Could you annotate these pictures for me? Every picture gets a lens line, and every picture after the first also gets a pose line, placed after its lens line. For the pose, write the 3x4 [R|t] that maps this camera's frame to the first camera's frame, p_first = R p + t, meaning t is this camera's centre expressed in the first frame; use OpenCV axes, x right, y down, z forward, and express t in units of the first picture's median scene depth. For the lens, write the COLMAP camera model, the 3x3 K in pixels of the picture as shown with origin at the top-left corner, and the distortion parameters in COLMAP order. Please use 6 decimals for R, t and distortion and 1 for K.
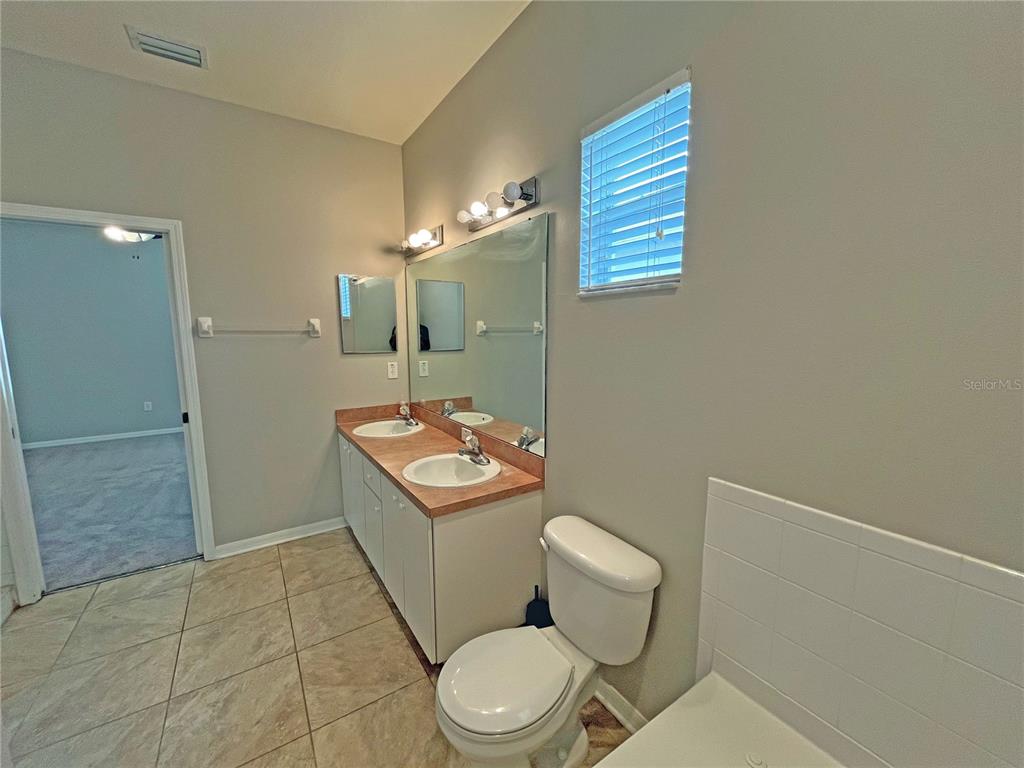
lens RADIAL K [[411.1, 0, 510.9], [0, 411.1, 384.4], [0, 0, 1]] dist [-0.003084, -0.000305]
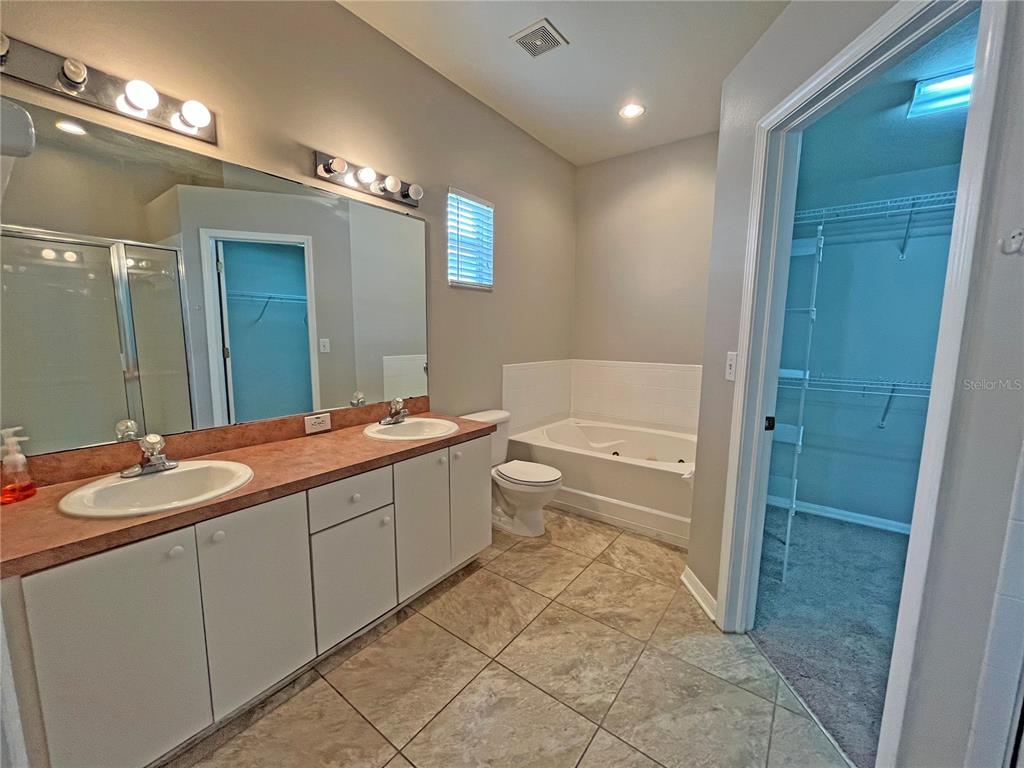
lens RADIAL K [[411.1, 0, 510.9], [0, 411.1, 384.4], [0, 0, 1]] dist [-0.003084, -0.000305]
pose [[-0.340026, -0.118672, 0.932898, -1.188643], [0.116061, 0.979127, 0.166855, -0.051827], [-0.933227, 0.165009, -0.319156, 1.068851]]
